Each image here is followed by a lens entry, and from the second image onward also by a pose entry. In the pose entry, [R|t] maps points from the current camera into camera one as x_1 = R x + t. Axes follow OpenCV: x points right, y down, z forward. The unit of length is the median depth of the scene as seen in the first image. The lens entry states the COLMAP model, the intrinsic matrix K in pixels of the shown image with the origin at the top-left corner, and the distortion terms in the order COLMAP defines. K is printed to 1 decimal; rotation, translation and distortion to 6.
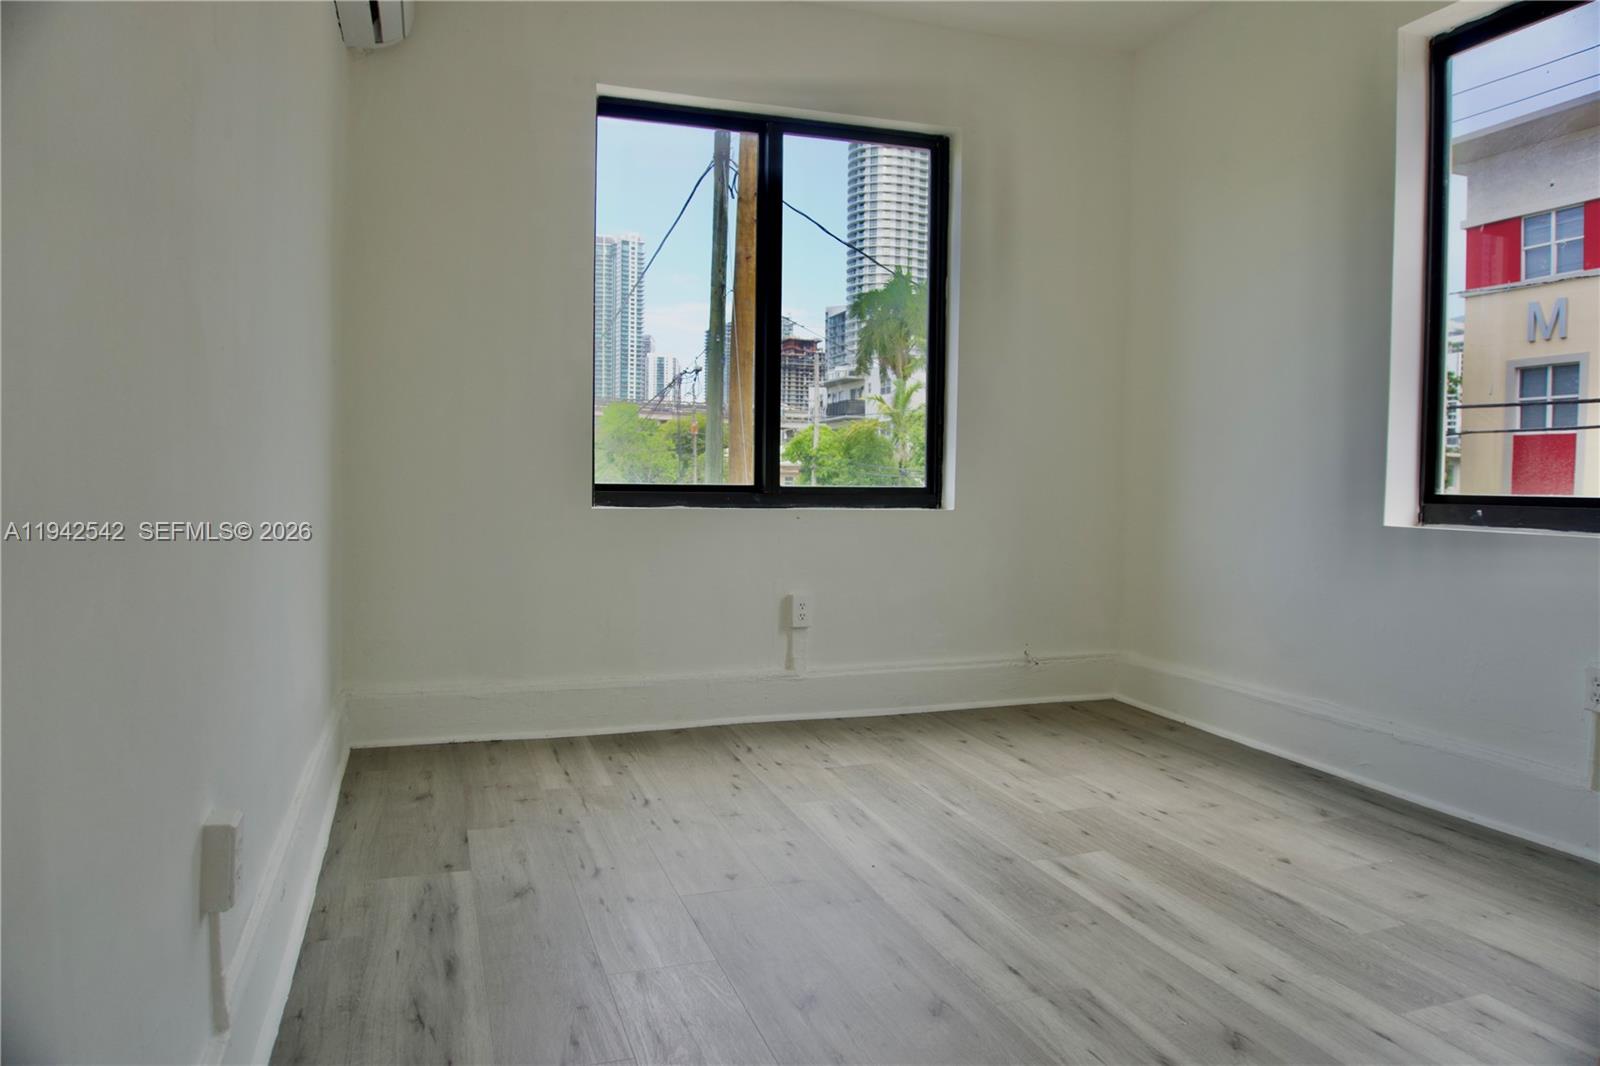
lens RADIAL K [[1072.2, 0, 800.0], [0, 1072.2, 533.0], [0, 0, 1]] dist [-0.047749, -0.001422]
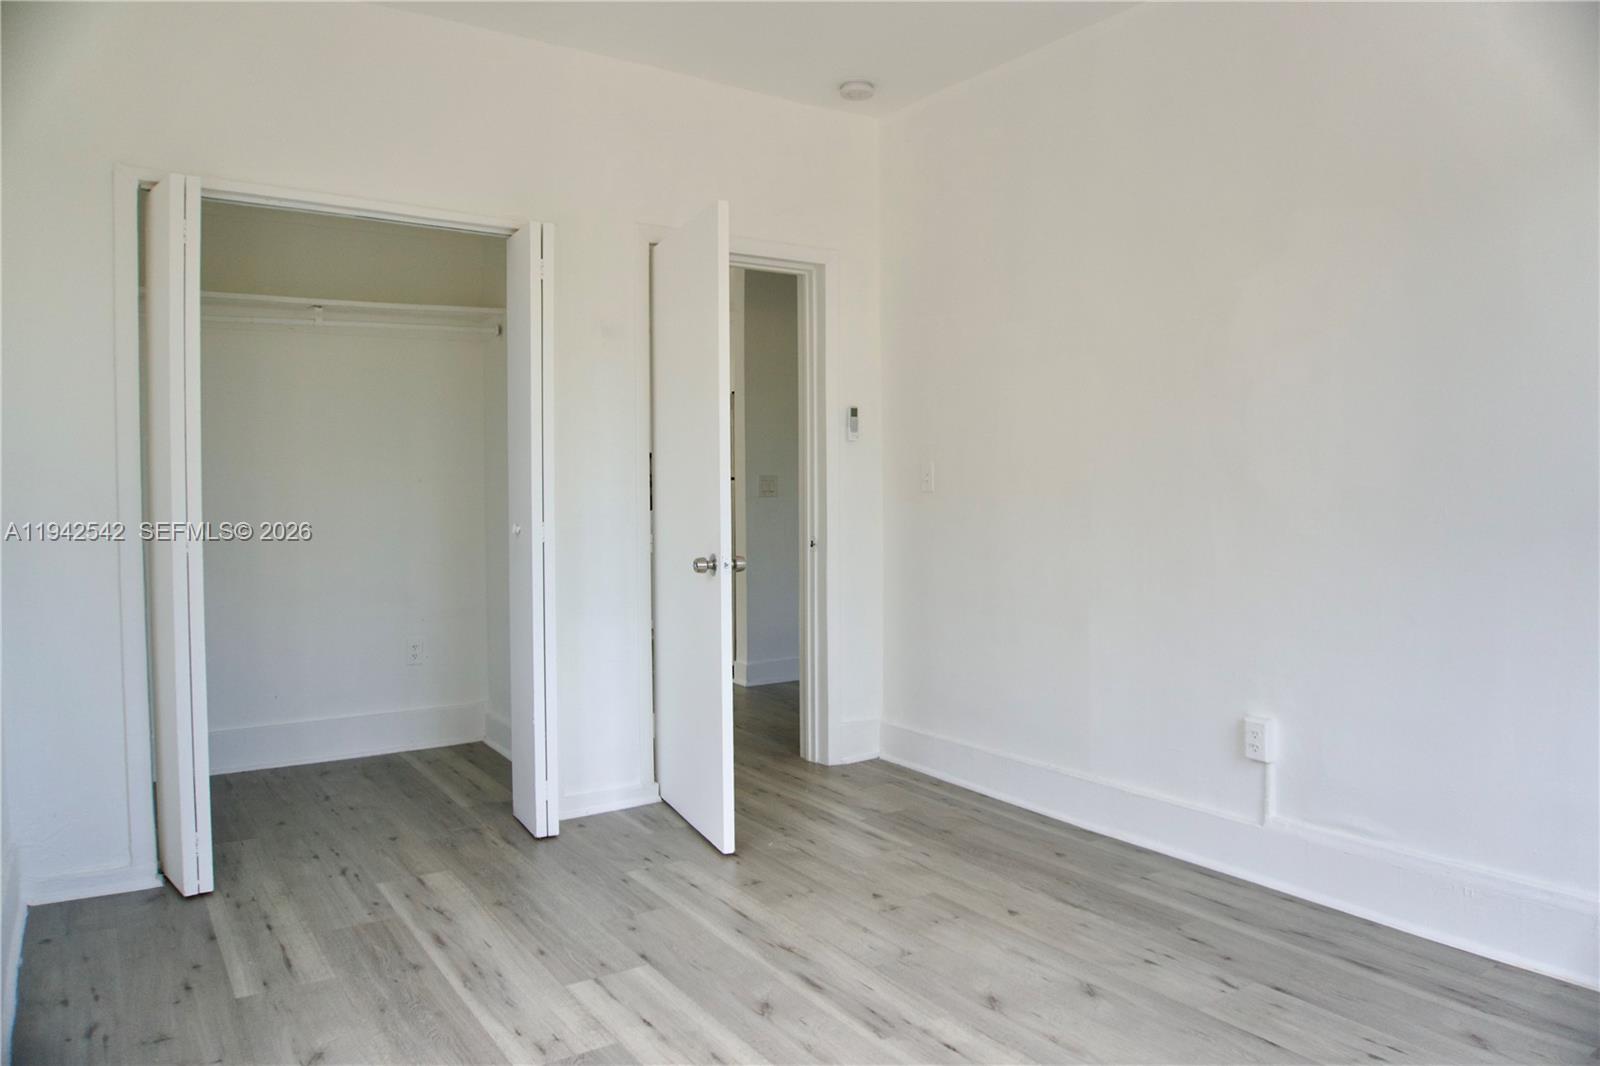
lens RADIAL K [[1068.3, 0, 800.0], [0, 1068.3, 533.0], [0, 0, 1]] dist [-0.051798, -0.003397]
pose [[-0.964974, -0.000842, -0.262345, 0.385704], [-0.027367, 0.994862, 0.097470, -0.122096], [0.260915, 0.101236, -0.960039, 1.188159]]
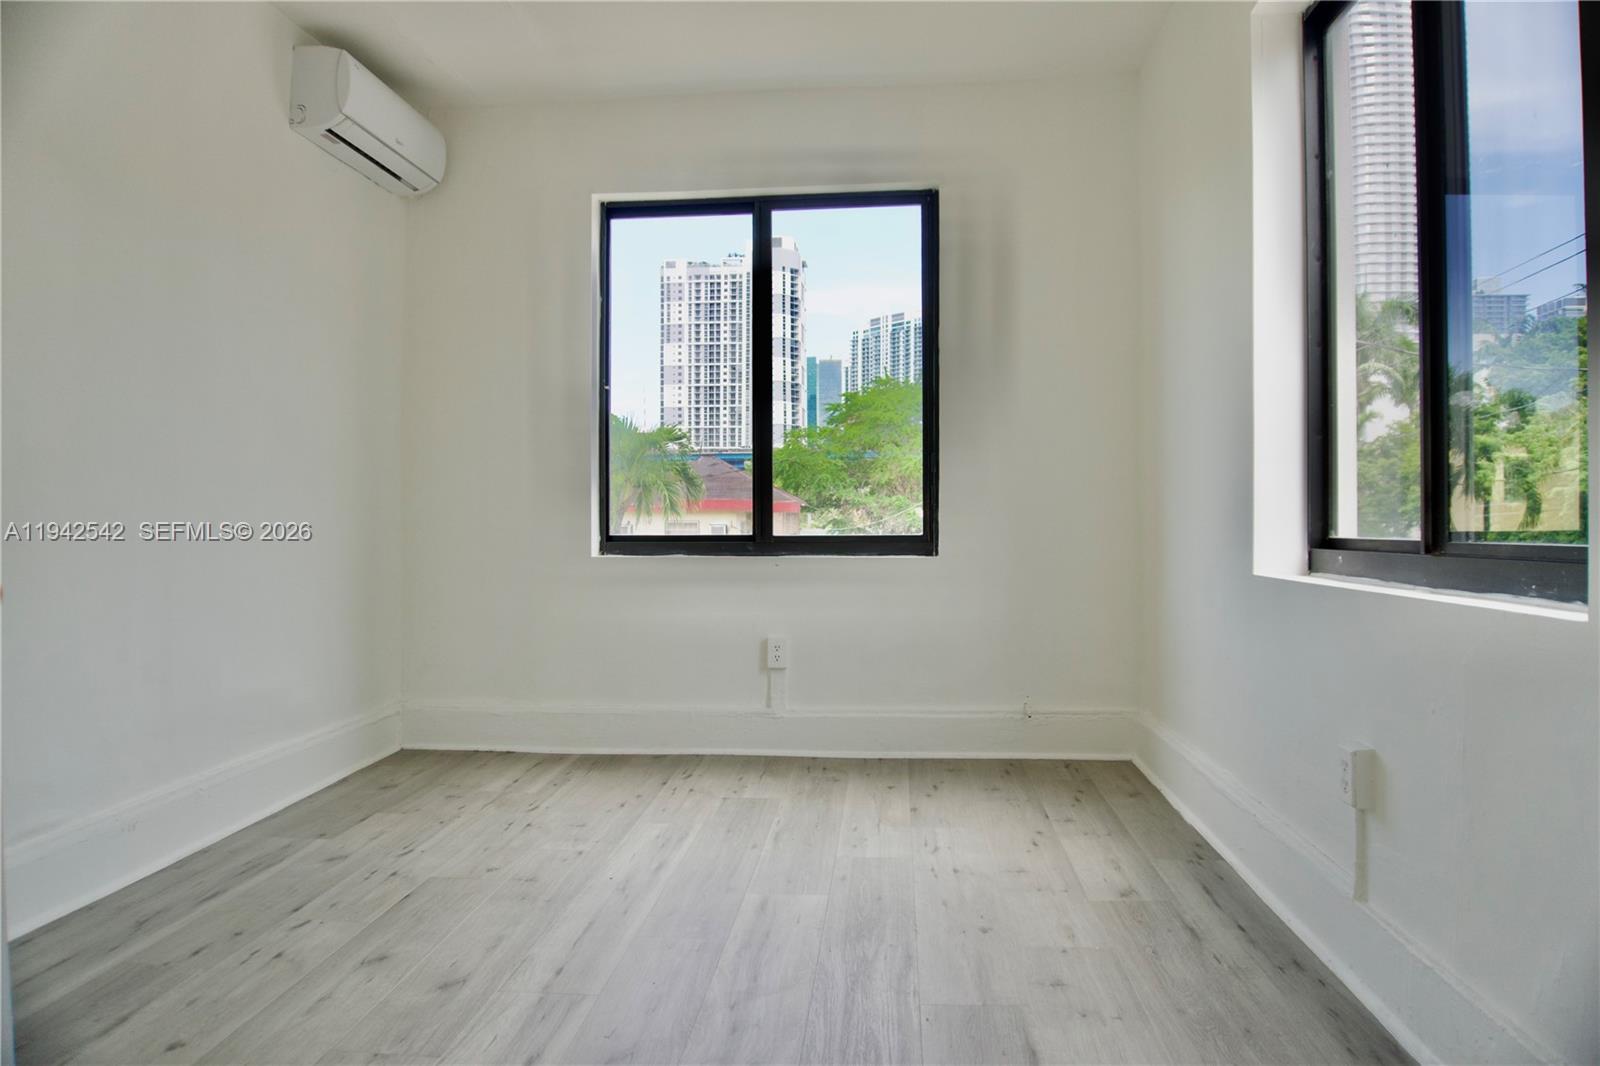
lens RADIAL K [[1072.2, 0, 800.0], [0, 1072.2, 533.0], [0, 0, 1]] dist [-0.047749, -0.001422]
pose [[0.907340, -0.013601, -0.420178, 0.560068], [-0.004892, 0.999067, -0.042903, -0.000572], [0.420370, 0.040983, 0.906427, 0.047849]]
